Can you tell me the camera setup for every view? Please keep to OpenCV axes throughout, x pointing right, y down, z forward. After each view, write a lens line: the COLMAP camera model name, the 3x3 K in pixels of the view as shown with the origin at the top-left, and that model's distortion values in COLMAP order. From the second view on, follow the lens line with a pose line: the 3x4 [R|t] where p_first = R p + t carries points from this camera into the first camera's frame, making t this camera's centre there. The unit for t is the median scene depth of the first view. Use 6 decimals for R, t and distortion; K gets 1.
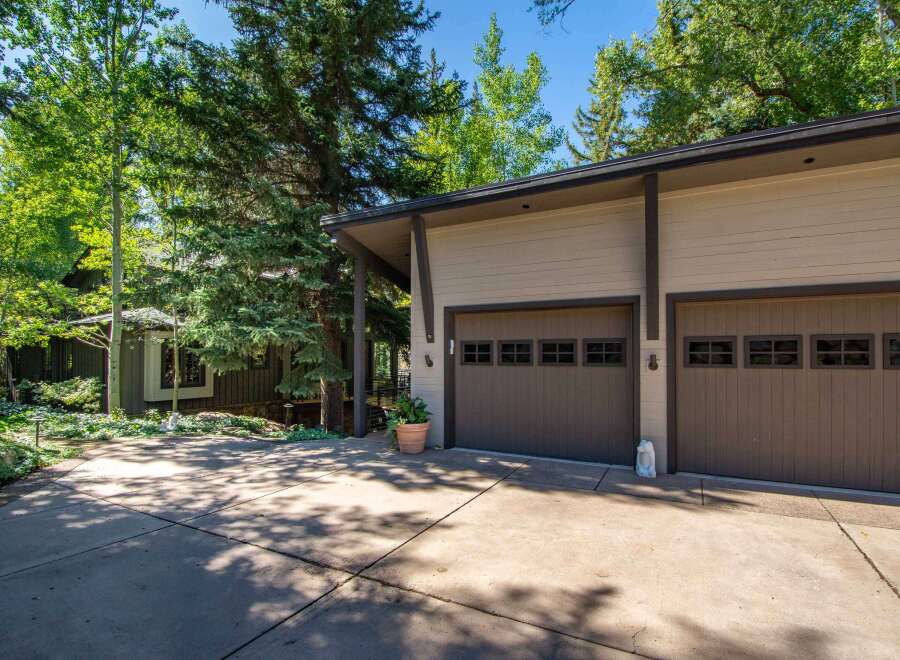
lens RADIAL K [[436.1, 0, 453.0], [0, 436.1, 348.9], [0, 0, 1]] dist [0.001423, -0.000484]
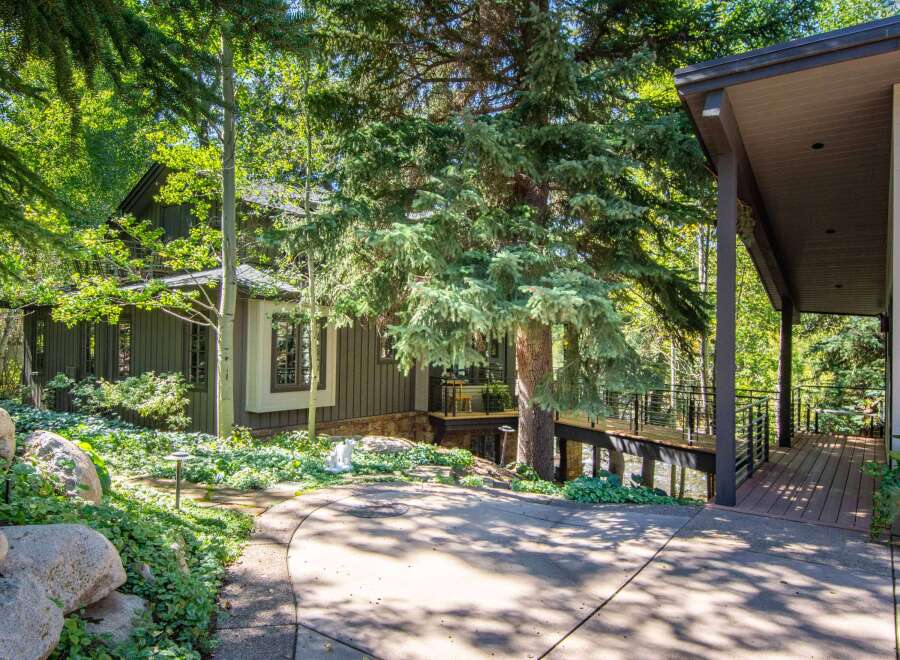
lens RADIAL K [[595.1, 0, 465.2], [0, 595.1, 328.5], [0, 0, 1]] dist [0.038955, -0.034976]
pose [[0.993817, 0.010218, -0.110558, -0.555803], [-0.011382, 0.999886, -0.009906, 0.008771], [0.110444, 0.011103, 0.993820, 0.328491]]
